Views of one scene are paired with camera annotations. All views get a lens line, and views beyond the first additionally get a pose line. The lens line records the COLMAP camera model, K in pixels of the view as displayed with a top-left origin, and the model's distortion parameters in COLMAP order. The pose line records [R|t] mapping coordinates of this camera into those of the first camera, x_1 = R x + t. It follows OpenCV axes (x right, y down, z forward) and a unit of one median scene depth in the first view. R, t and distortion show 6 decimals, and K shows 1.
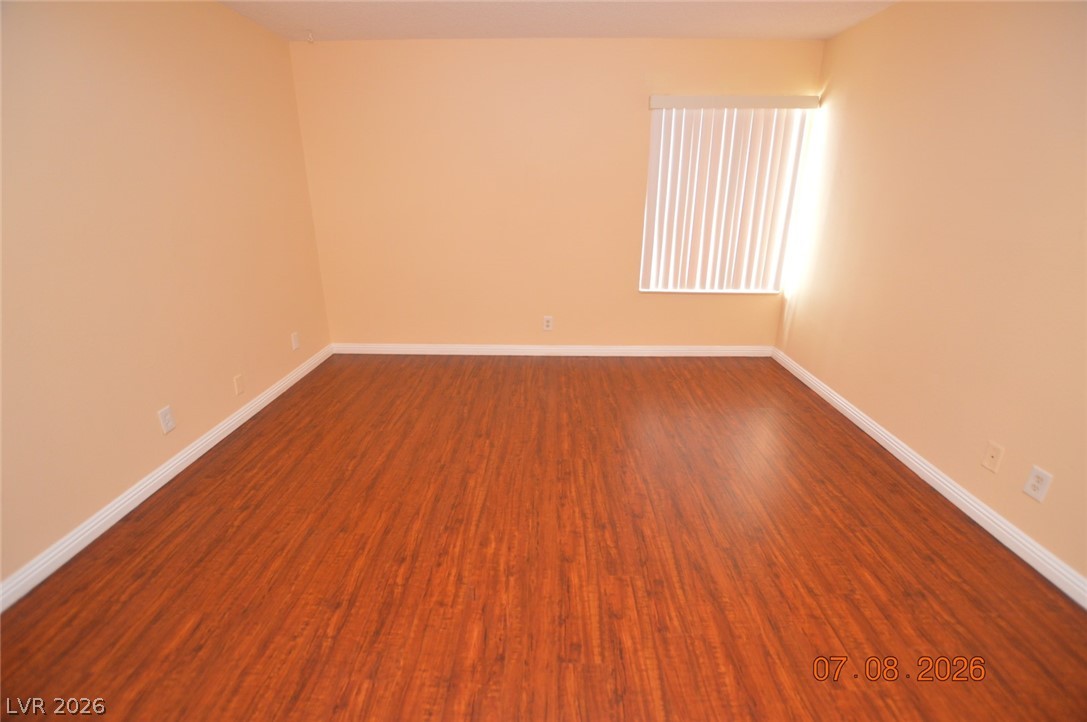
lens RADIAL K [[489.6, 0, 543.9], [0, 489.6, 359.3], [0, 0, 1]] dist [-0.022008, -0.000274]
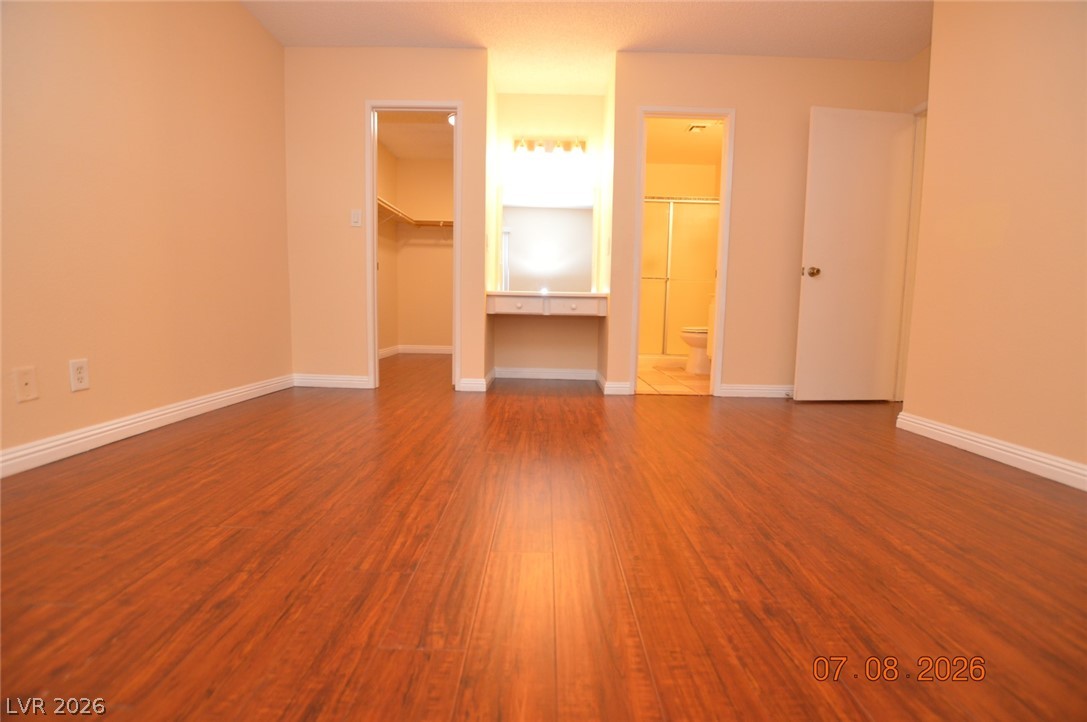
lens RADIAL K [[489.6, 0, 544.8], [0, 489.6, 357.6], [0, 0, 1]] dist [-0.022008, -0.000274]
pose [[-0.999472, -0.023249, -0.022682, 0.052457], [-0.030768, 0.901436, 0.431818, -0.181692], [0.010407, 0.432288, -0.901676, 1.436055]]
